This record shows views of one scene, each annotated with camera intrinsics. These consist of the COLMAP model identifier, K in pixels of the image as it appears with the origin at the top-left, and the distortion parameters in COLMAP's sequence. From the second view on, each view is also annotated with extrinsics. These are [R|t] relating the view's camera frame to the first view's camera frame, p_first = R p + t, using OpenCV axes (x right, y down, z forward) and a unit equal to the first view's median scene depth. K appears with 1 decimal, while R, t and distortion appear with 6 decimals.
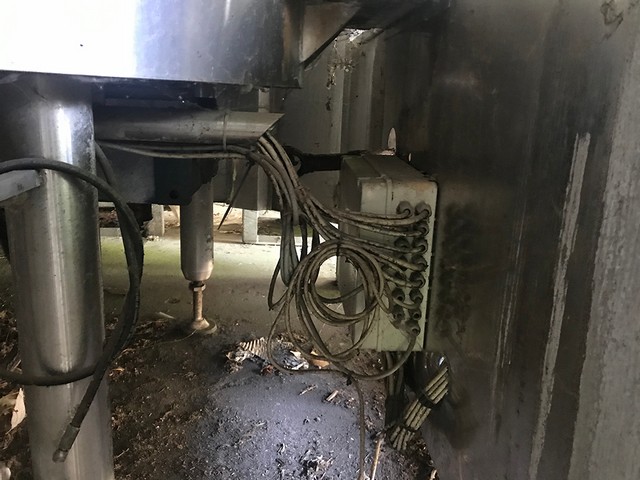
lens RADIAL K [[538.4, 0, 319.5], [0, 538.4, 240.2], [0, 0, 1]] dist [0.014743, 0.003365]
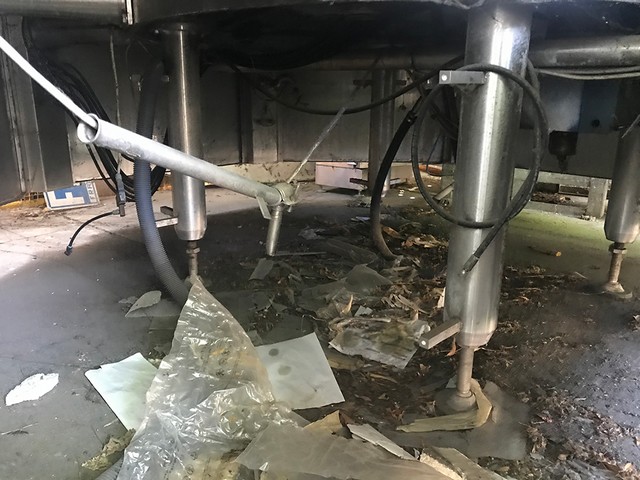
lens RADIAL K [[538.4, 0, 319.6], [0, 538.4, 239.8], [0, 0, 1]] dist [0.014743, 0.003365]
pose [[0.702532, 0.168952, -0.691306, 0.109342], [-0.157898, 0.984204, 0.080074, 0.114705], [0.693914, 0.052901, 0.718112, -0.147474]]
